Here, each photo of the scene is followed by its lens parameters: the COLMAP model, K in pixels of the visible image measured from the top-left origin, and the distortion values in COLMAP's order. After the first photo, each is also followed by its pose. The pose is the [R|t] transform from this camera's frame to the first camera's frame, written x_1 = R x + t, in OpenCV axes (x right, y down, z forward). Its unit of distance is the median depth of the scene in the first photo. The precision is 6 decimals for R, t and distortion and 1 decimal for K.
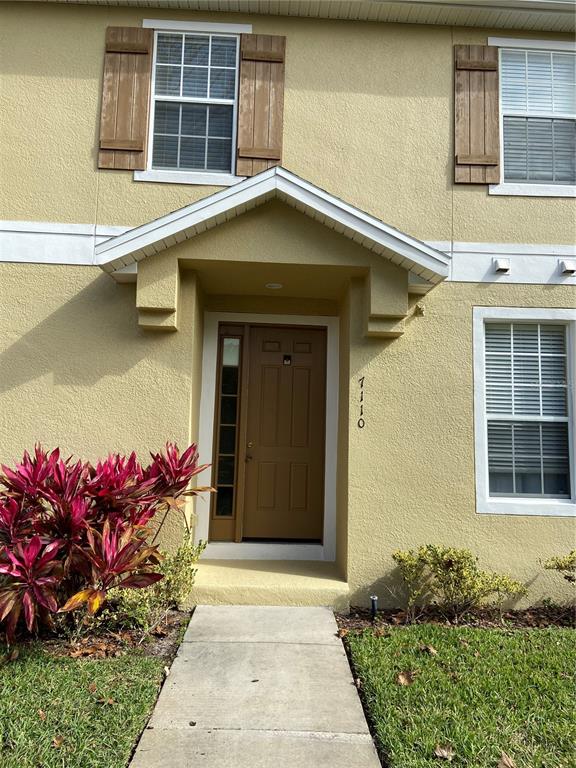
lens RADIAL K [[644.5, 0, 288.0], [0, 644.5, 384.0], [0, 0, 1]] dist [-0.001046, -0.003212]
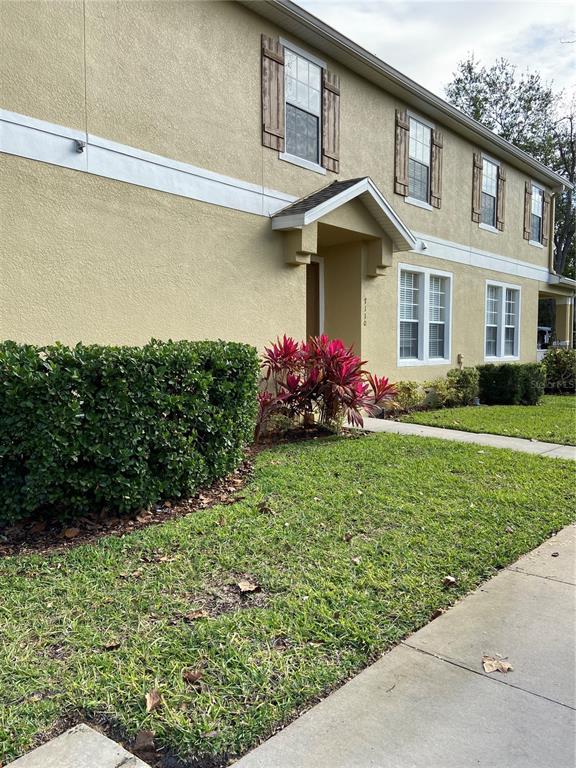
lens RADIAL K [[582.4, 0, 288.0], [0, 582.4, 384.0], [0, 0, 1]] dist [0.091102, -0.160441]
pose [[0.707365, -0.065716, 0.703787, -1.200937], [-0.076295, 0.982754, 0.168447, -0.031577], [-0.702719, -0.172849, 0.690152, -0.047450]]
